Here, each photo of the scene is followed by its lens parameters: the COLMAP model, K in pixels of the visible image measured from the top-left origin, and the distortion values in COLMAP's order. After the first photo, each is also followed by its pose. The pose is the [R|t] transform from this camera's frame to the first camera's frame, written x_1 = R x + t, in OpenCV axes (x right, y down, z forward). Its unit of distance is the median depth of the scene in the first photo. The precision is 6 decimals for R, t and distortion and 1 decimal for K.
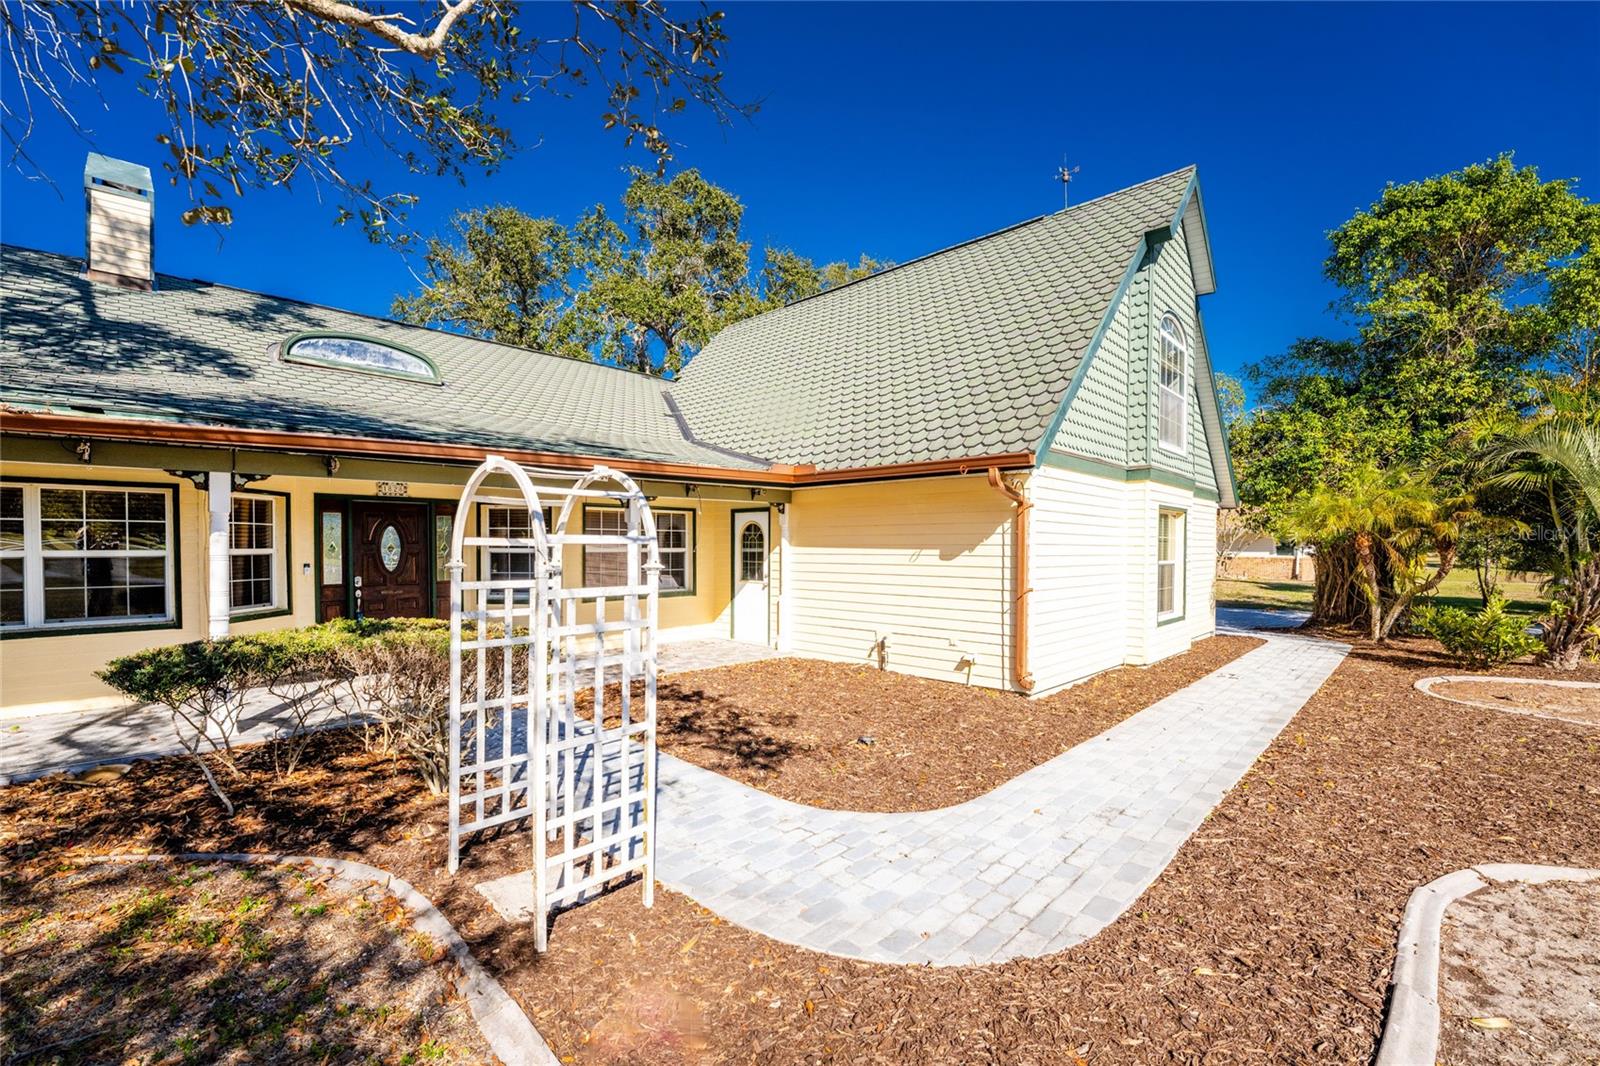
lens RADIAL K [[664.5, 0, 775.0], [0, 664.5, 565.4], [0, 0, 1]] dist [-0.027835, 0.001556]
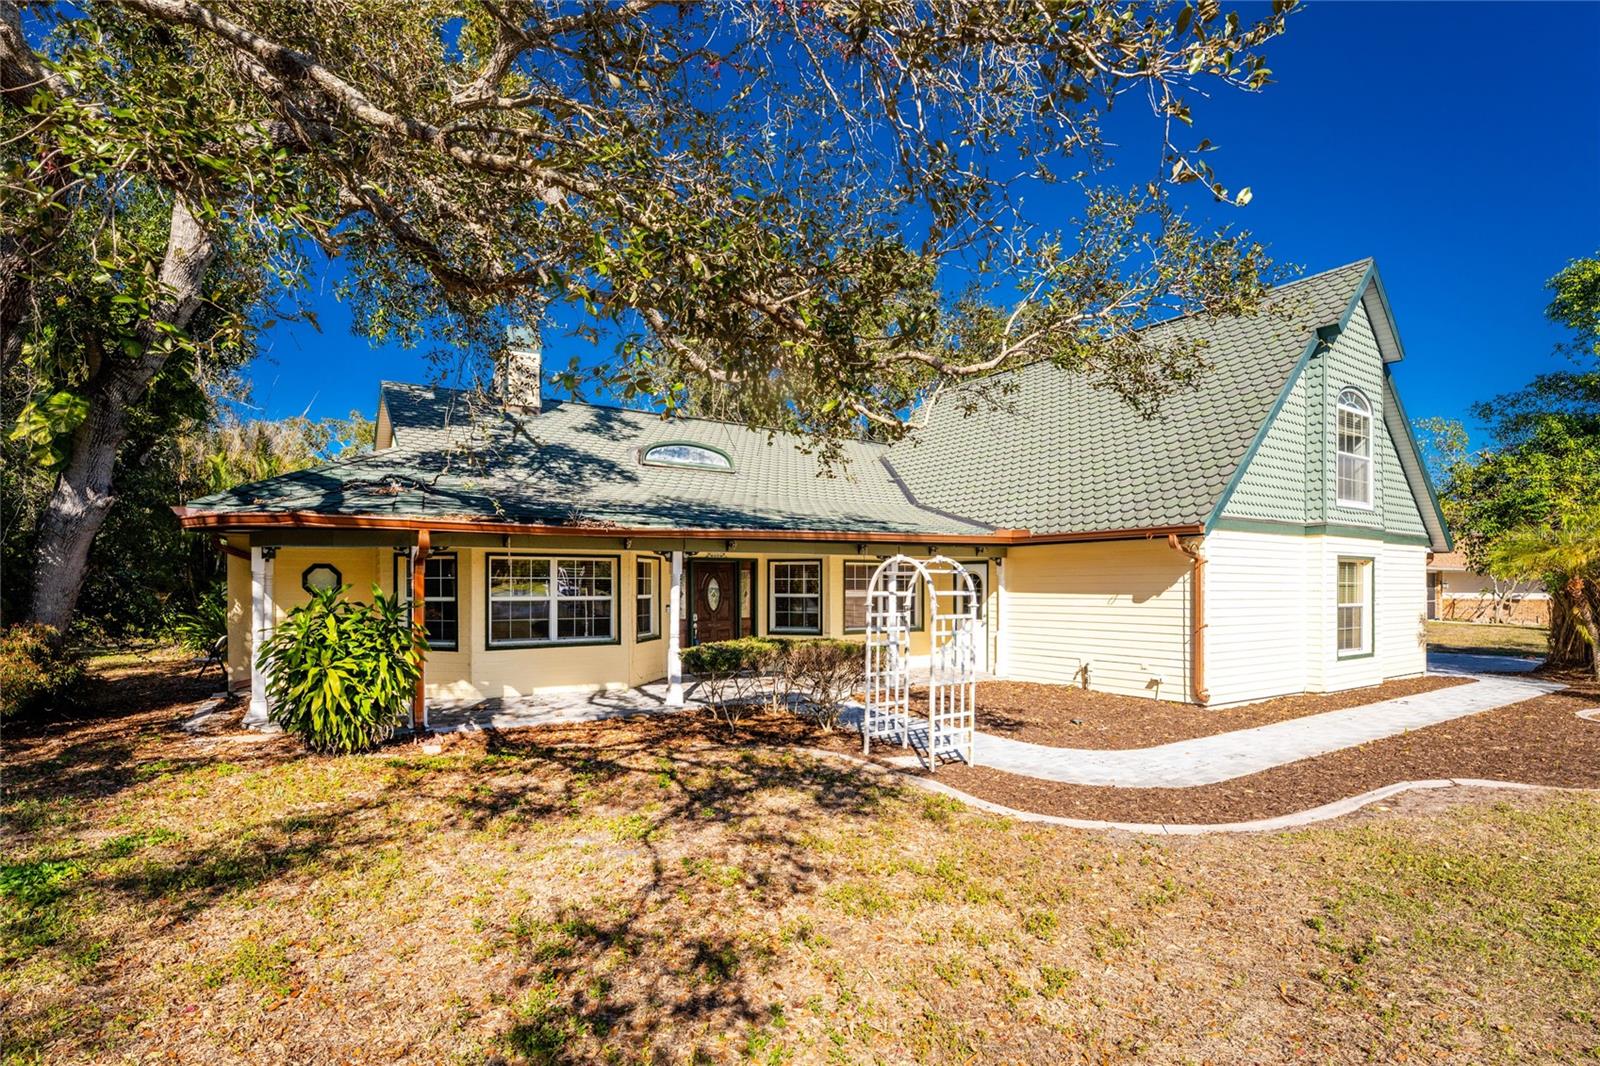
lens RADIAL K [[749.0, 0, 760.8], [0, 749.0, 592.4], [0, 0, 1]] dist [-0.026635, -0.002619]
pose [[0.970236, -0.002028, -0.242152, -0.095611], [-0.003247, 0.999766, -0.021385, 0.004889], [0.242139, 0.021535, 0.970003, -0.537276]]
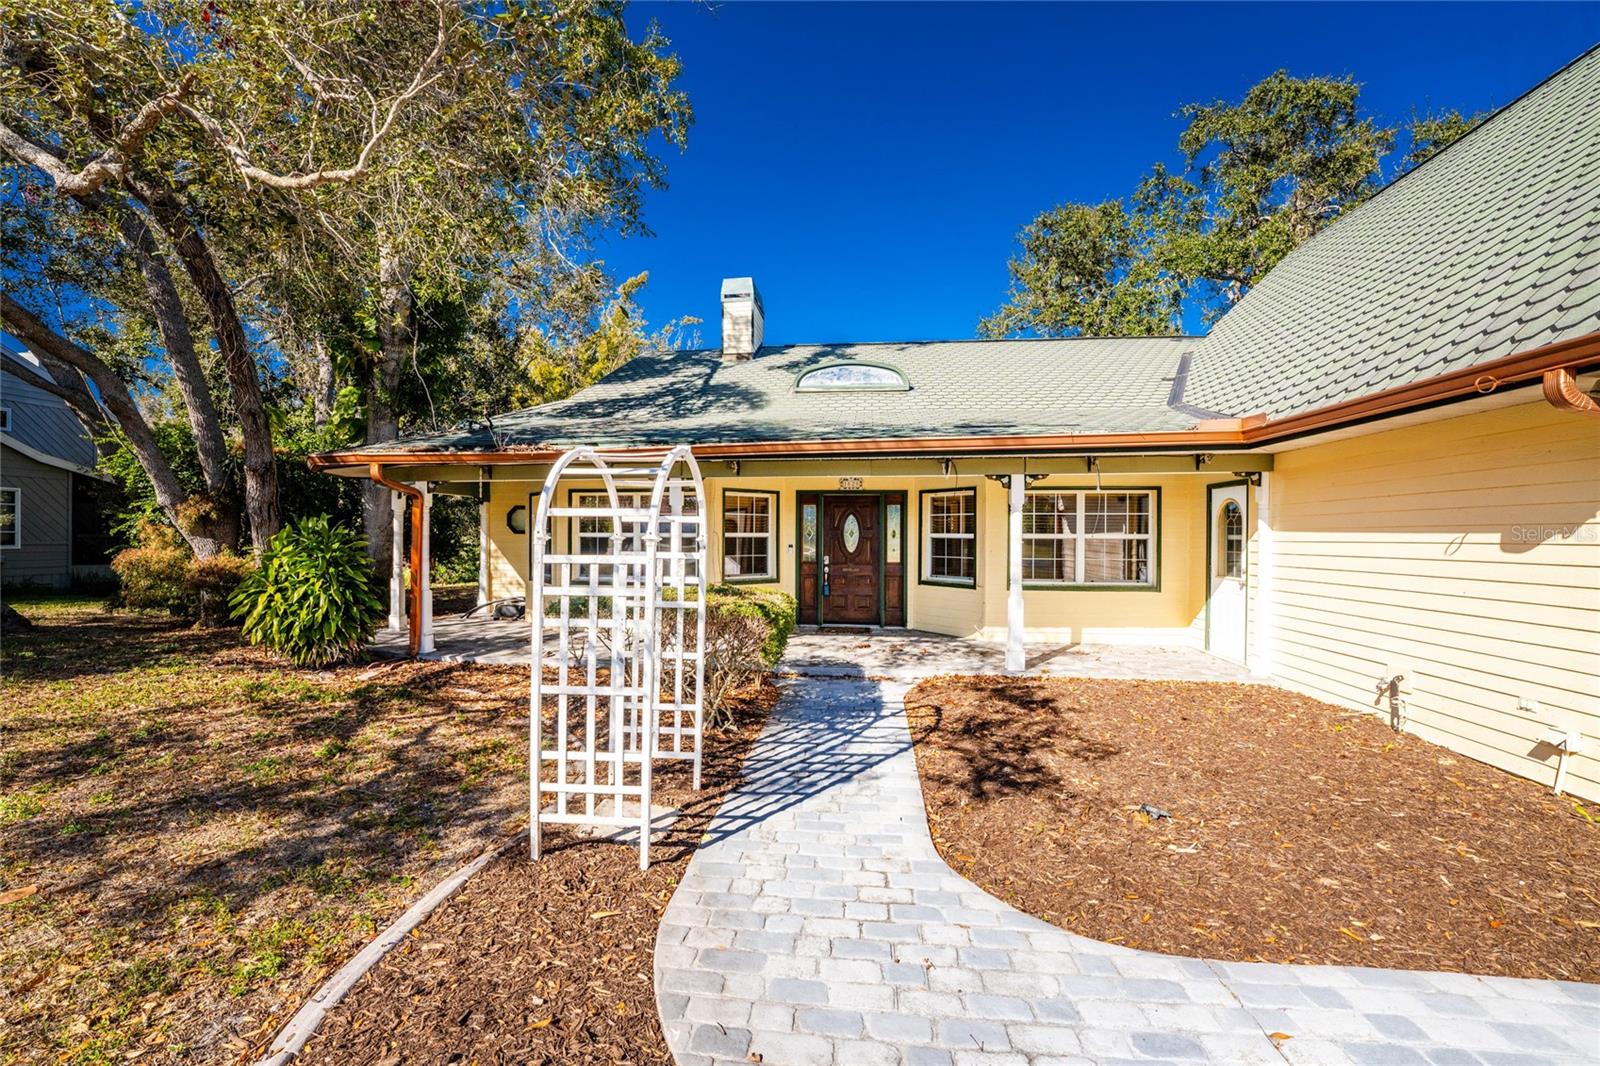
lens RADIAL K [[636.2, 0, 804.3], [0, 636.2, 539.6], [0, 0, 1]] dist [-0.020970, 0.000536]
pose [[0.632411, 0.006261, -0.774607, 0.262215], [-0.026833, 0.999544, -0.013828, 0.004195], [0.774168, 0.029530, 0.632291, 0.200217]]
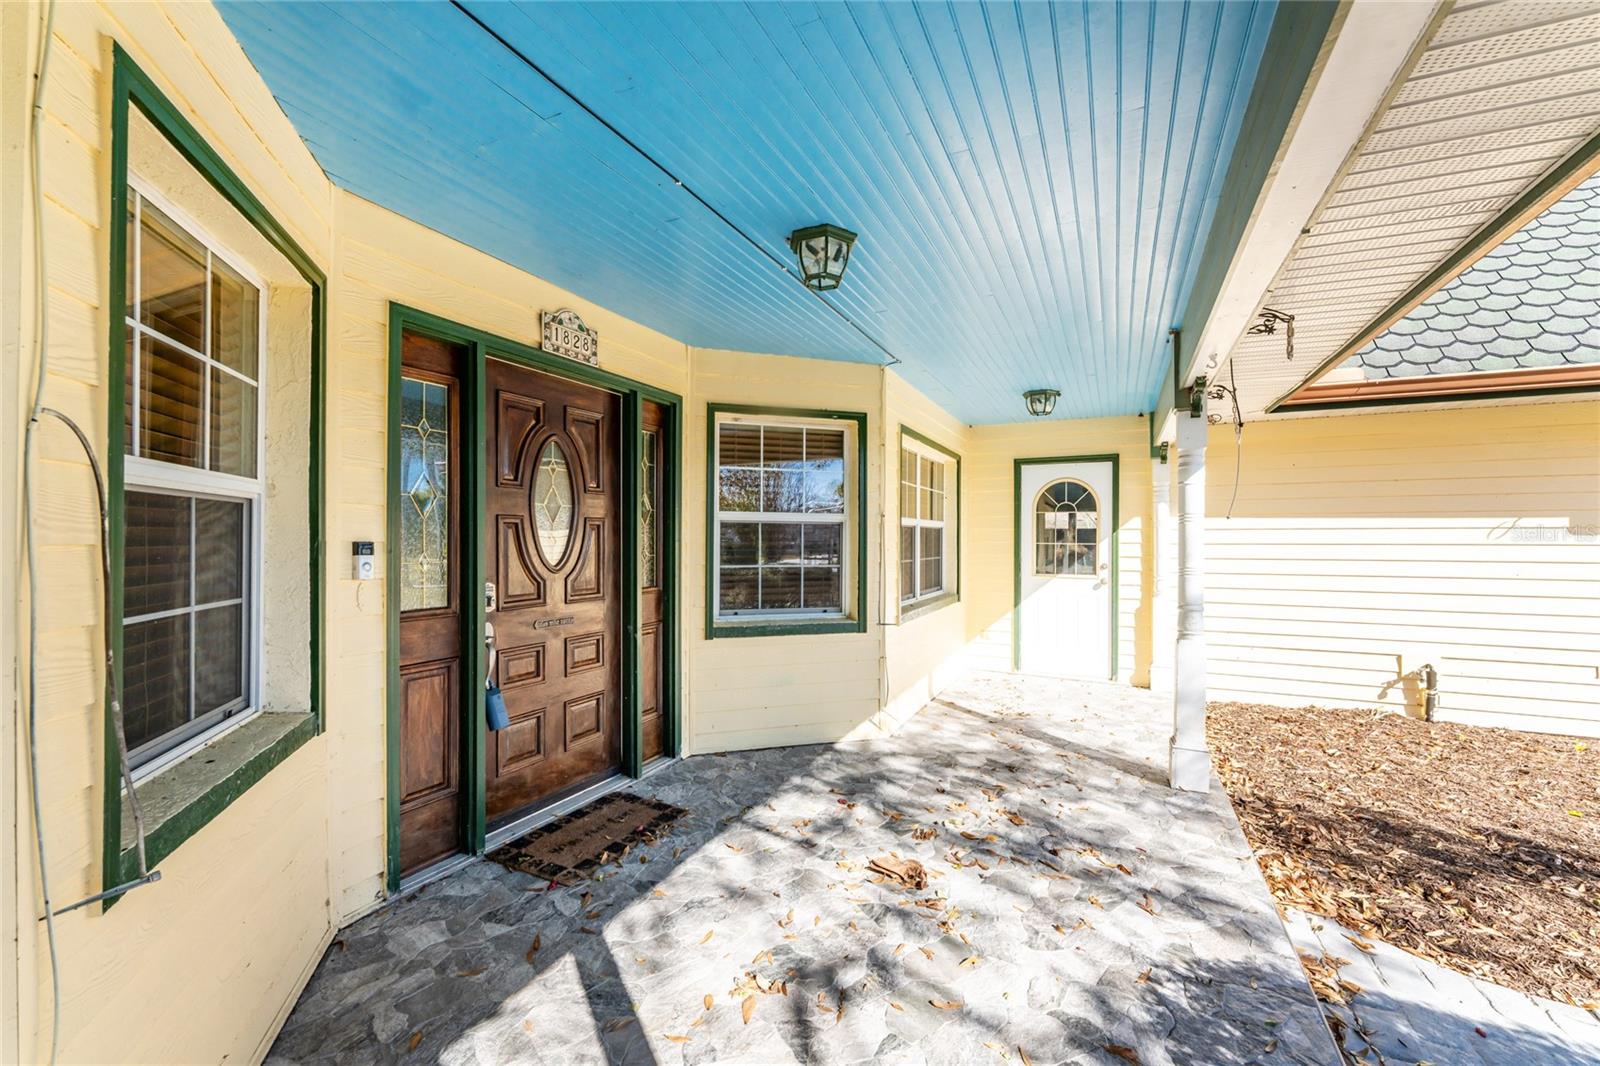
lens RADIAL K [[636.2, 0, 755.8], [0, 636.2, 543.3], [0, 0, 1]] dist [-0.020970, 0.000536]
pose [[0.959120, -0.001394, 0.282997, -0.576038], [0.007422, 0.999768, -0.020229, 0.004762], [-0.282903, 0.021502, 0.958907, 0.628438]]
